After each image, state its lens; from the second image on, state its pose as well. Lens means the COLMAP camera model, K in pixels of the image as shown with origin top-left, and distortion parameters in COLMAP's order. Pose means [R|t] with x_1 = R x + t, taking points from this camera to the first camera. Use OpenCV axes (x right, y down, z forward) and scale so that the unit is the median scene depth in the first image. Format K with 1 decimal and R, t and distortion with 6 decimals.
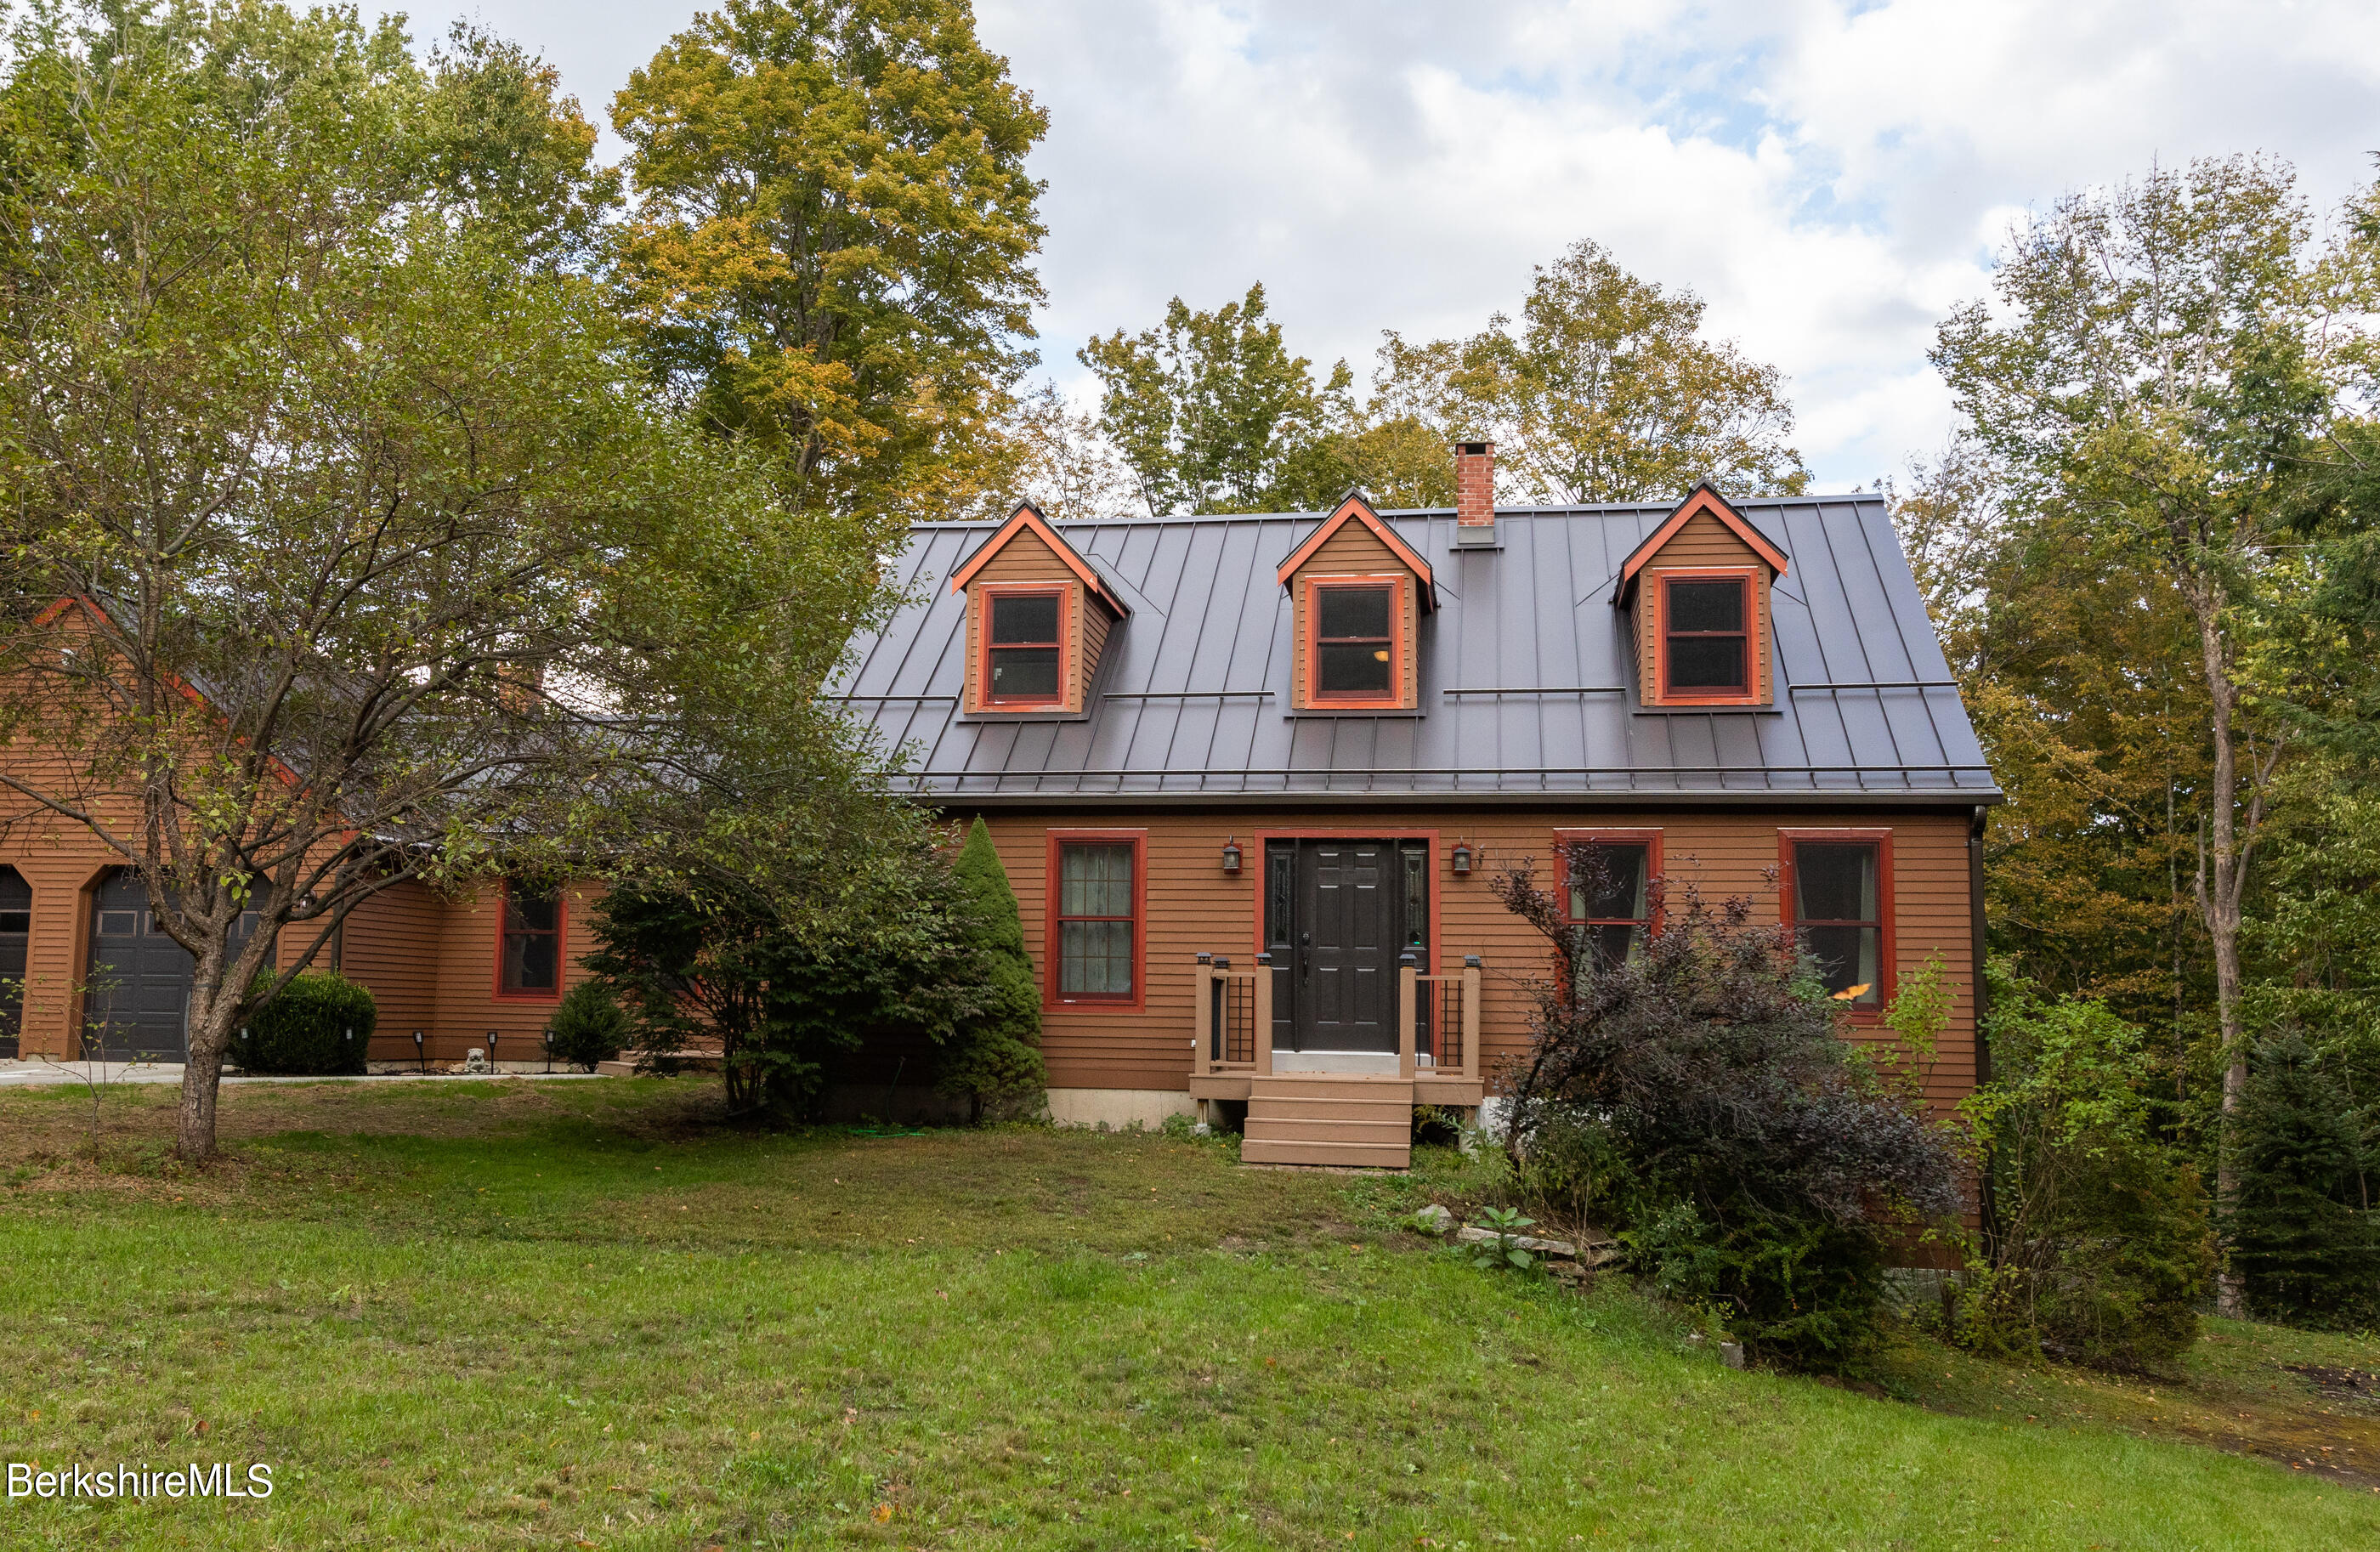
lens RADIAL K [[2017.0, 0, 1190.2], [0, 2017.0, 734.9], [0, 0, 1]] dist [-0.007394, 0.003706]
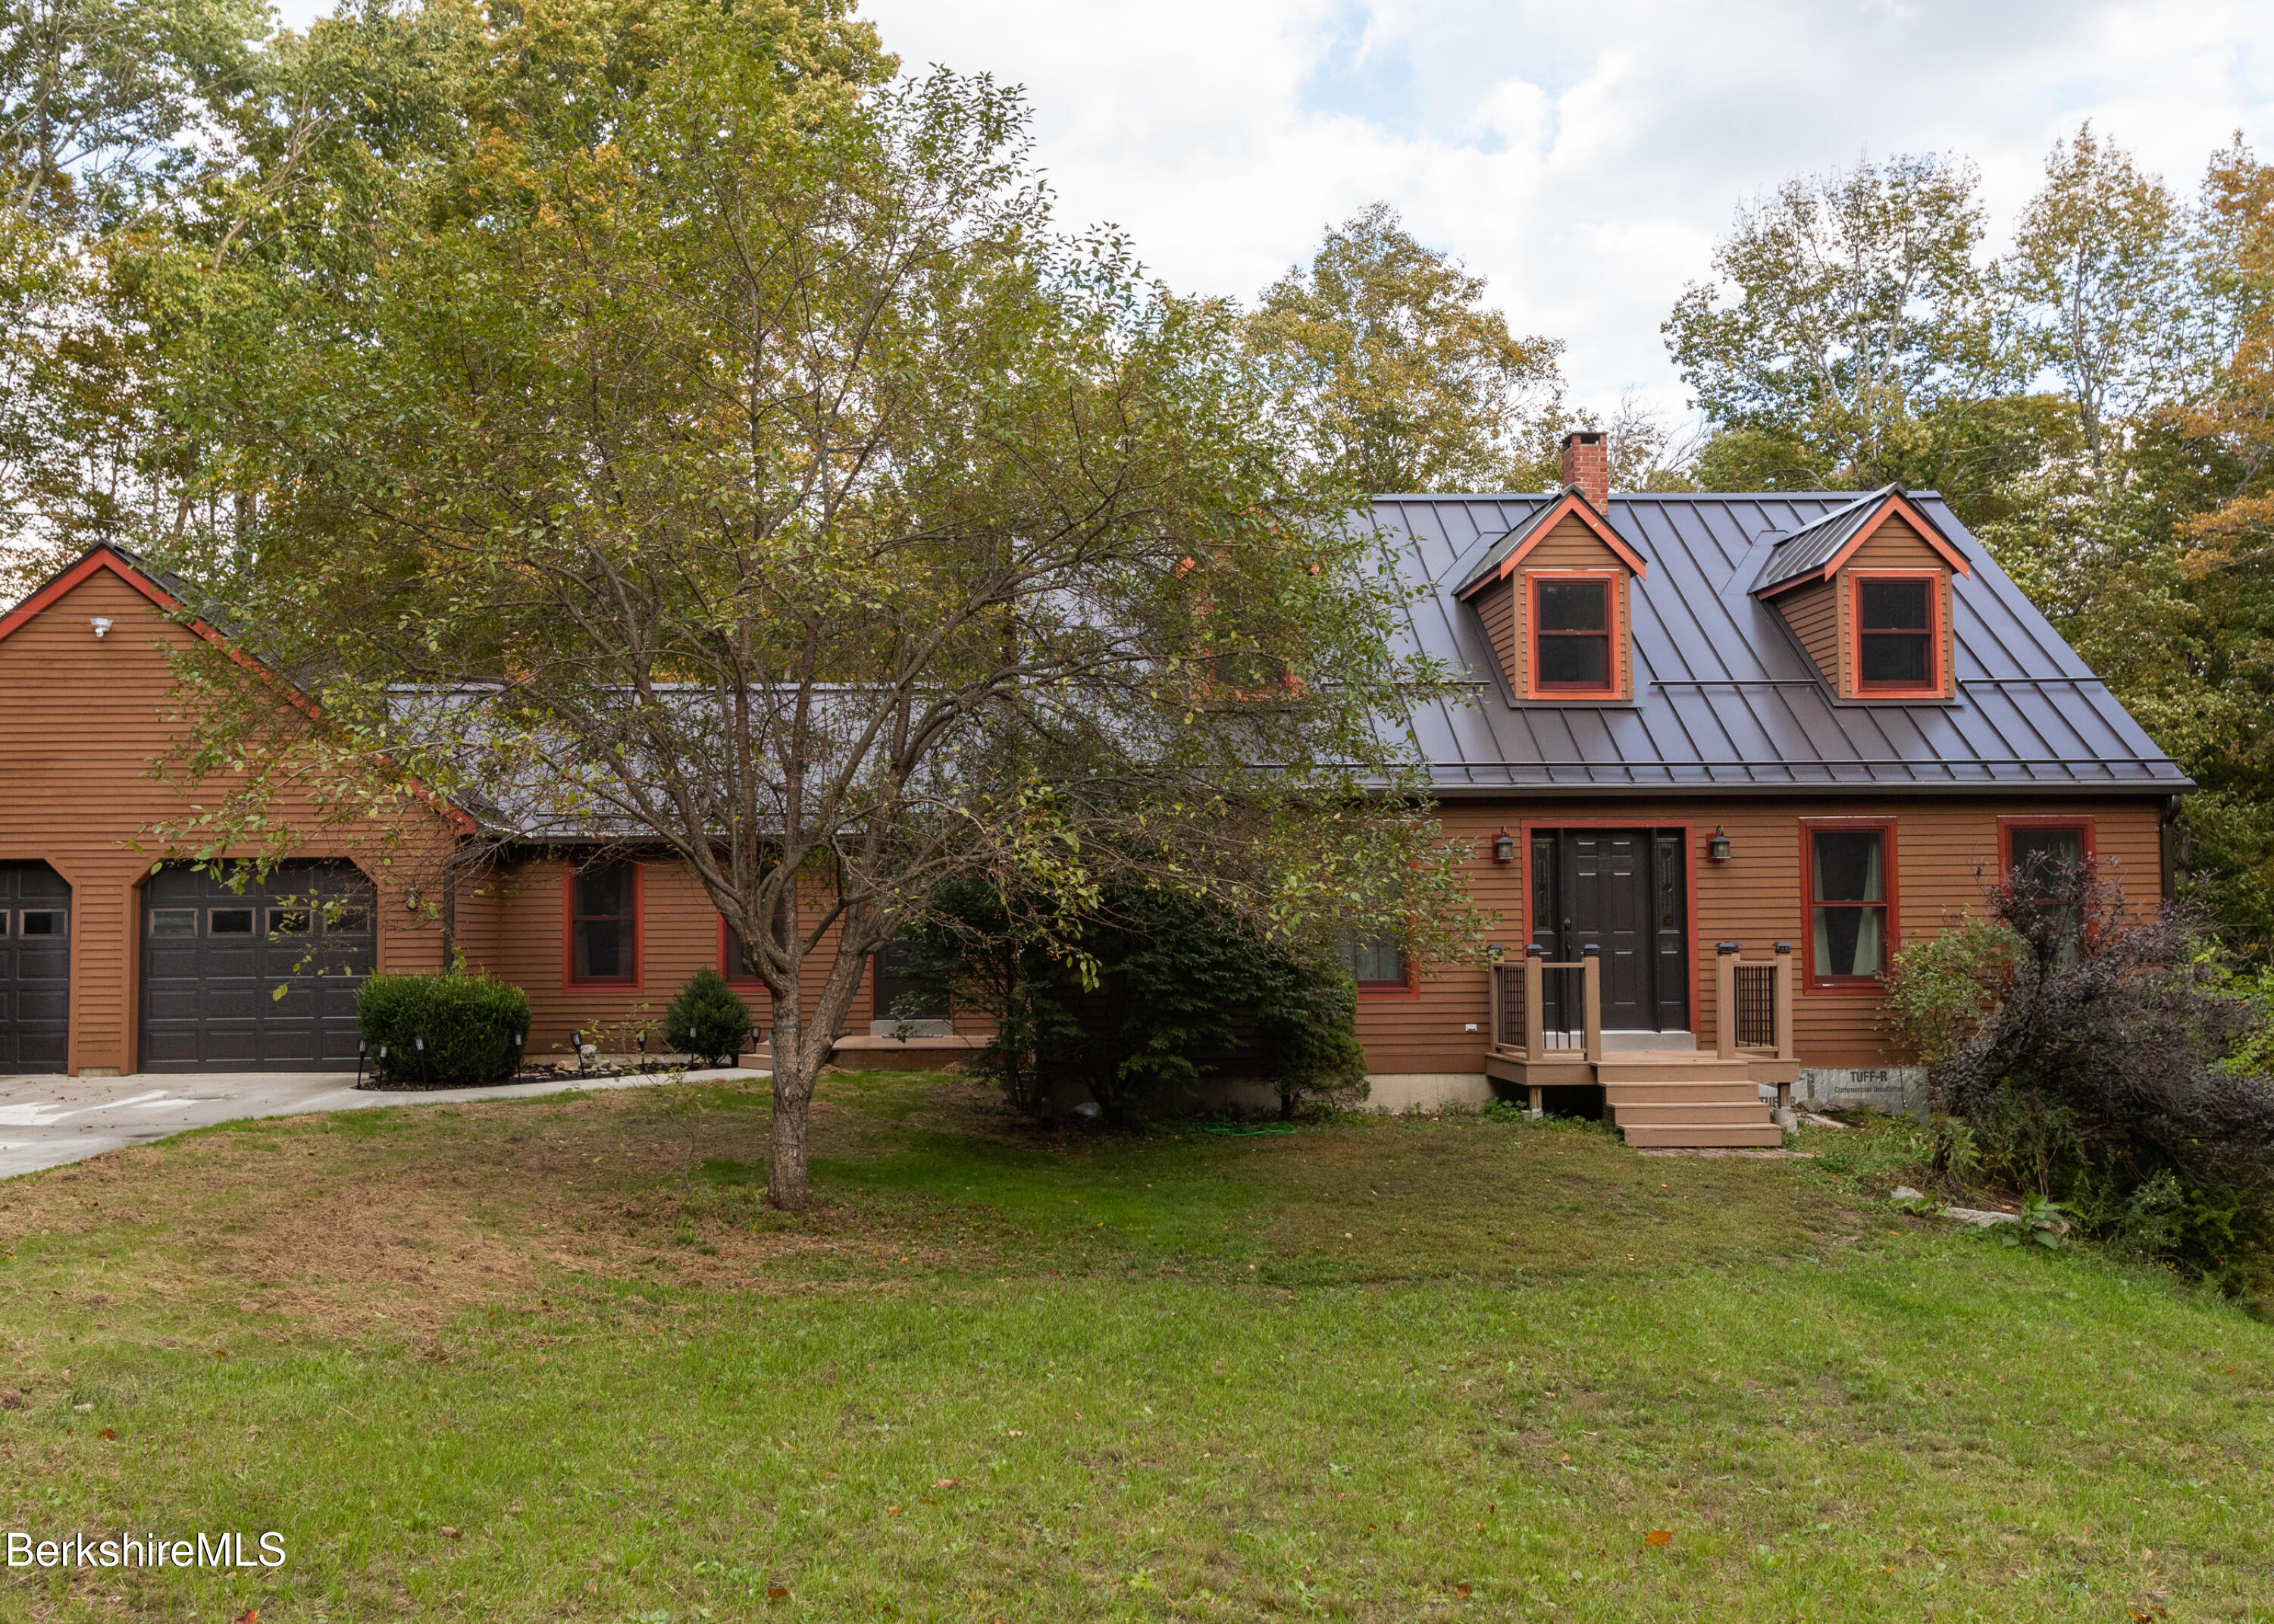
lens RADIAL K [[1986.5, 0, 1137.0], [0, 1986.5, 812.0], [0, 0, 1]] dist [-0.002920, -0.003683]
pose [[0.978942, -0.010286, 0.203880, -0.295601], [-0.004981, 0.997229, 0.074228, -0.025675], [-0.204078, -0.073680, 0.976178, 0.038276]]
